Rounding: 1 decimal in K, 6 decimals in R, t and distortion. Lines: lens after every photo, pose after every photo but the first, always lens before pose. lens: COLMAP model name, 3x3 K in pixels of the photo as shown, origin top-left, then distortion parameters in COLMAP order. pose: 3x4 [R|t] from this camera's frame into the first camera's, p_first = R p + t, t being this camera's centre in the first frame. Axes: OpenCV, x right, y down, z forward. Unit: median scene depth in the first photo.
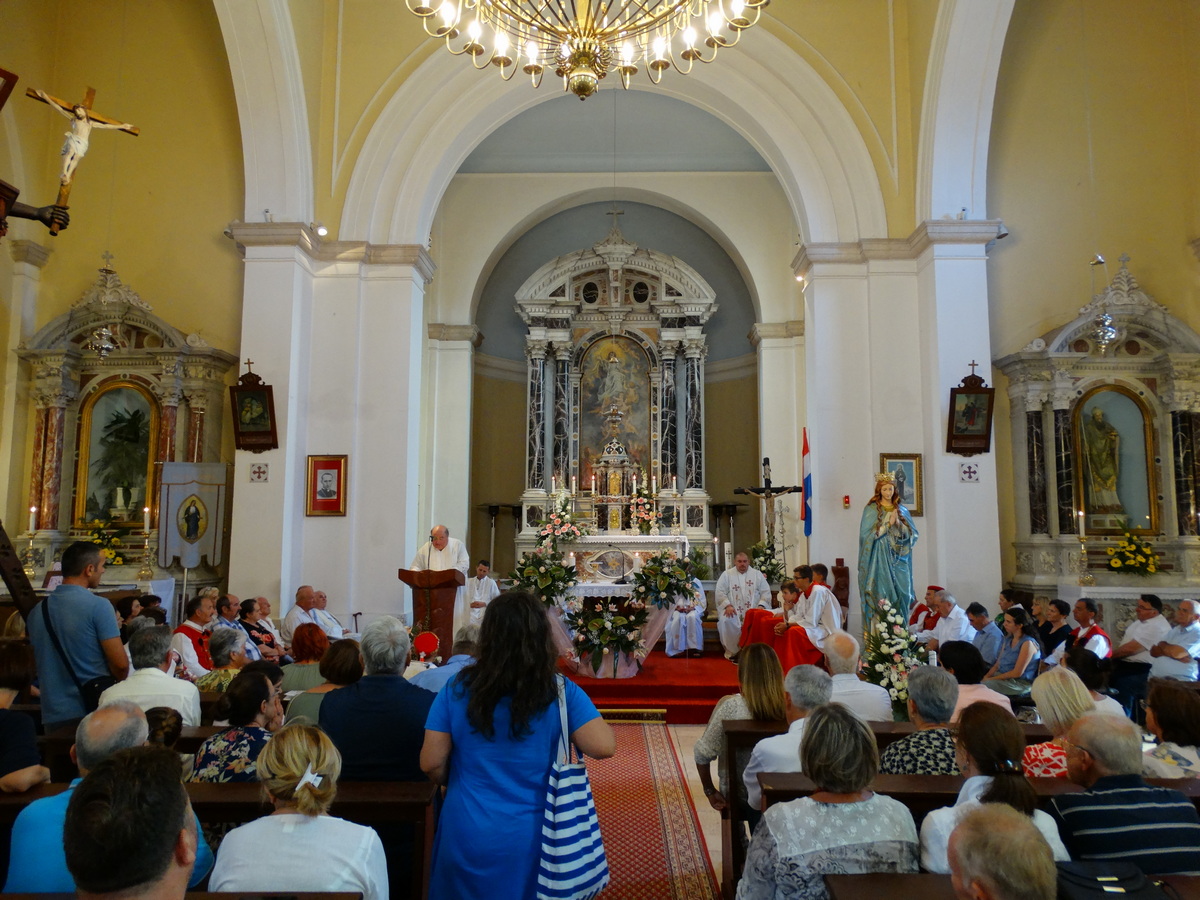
lens RADIAL K [[858.1, 0, 597.0], [0, 858.1, 442.0], [0, 0, 1]] dist [-0.001128, 0.007602]
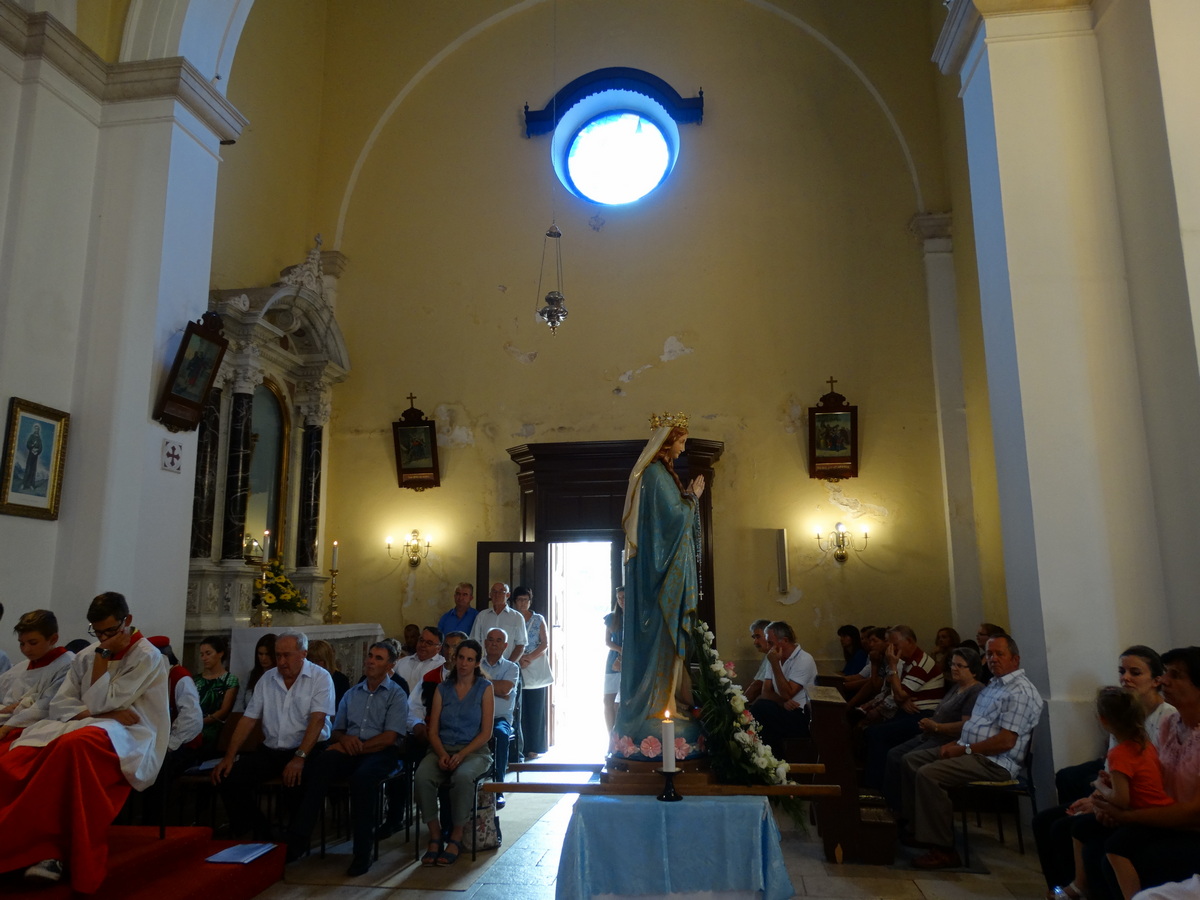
lens RADIAL K [[858.1, 0, 597.0], [0, 858.1, 442.0], [0, 0, 1]] dist [-0.001128, 0.007602]
pose [[0.130695, 0.175072, 0.975843, -0.103487], [-0.101195, 0.981500, -0.162534, 0.066108], [-0.986245, -0.077508, 0.145993, 0.404202]]
